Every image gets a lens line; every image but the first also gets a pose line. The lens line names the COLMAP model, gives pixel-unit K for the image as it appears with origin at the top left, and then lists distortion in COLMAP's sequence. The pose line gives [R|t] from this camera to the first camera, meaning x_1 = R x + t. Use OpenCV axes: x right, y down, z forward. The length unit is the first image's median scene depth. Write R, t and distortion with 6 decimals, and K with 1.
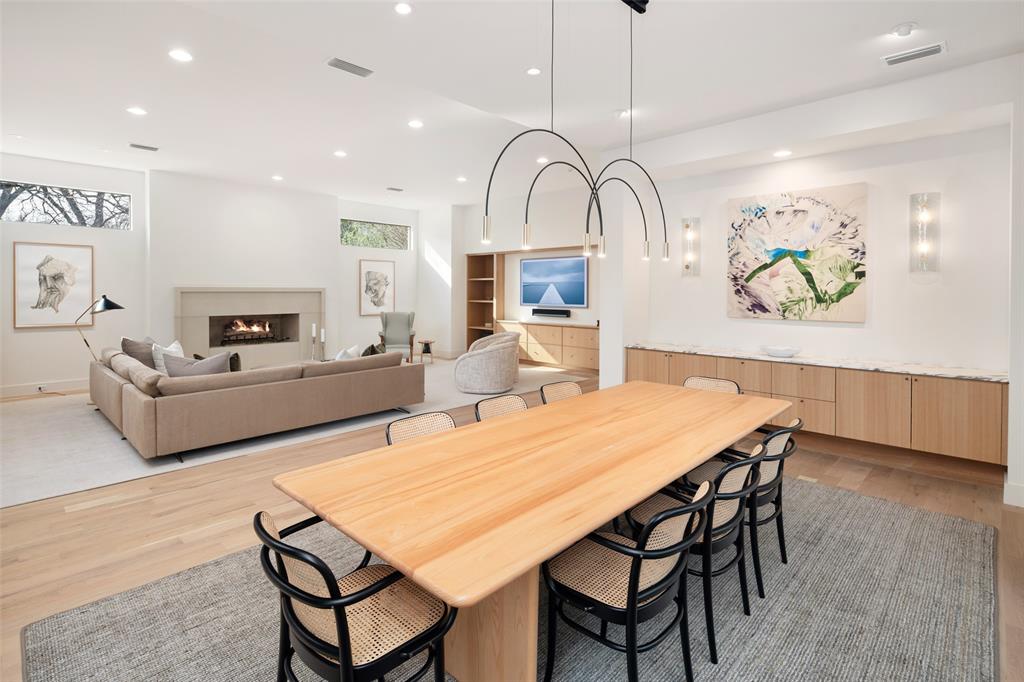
lens RADIAL K [[500.1, 0, 509.8], [0, 500.1, 299.0], [0, 0, 1]] dist [0.010412, -0.005236]
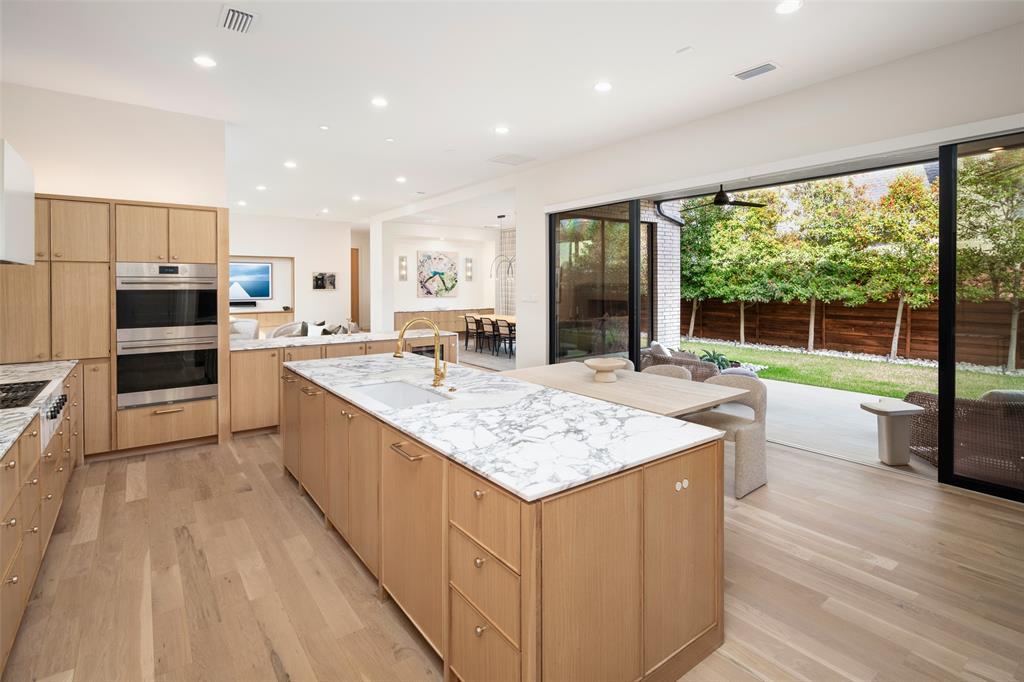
lens RADIAL K [[500.1, 0, 505.4], [0, 500.1, 285.8], [0, 0, 1]] dist [0.010412, -0.005236]
pose [[0.169599, -0.005347, 0.985499, -2.017129], [0.019686, 0.999804, 0.002037, -0.018024], [-0.985317, 0.019055, 0.169671, 0.145681]]
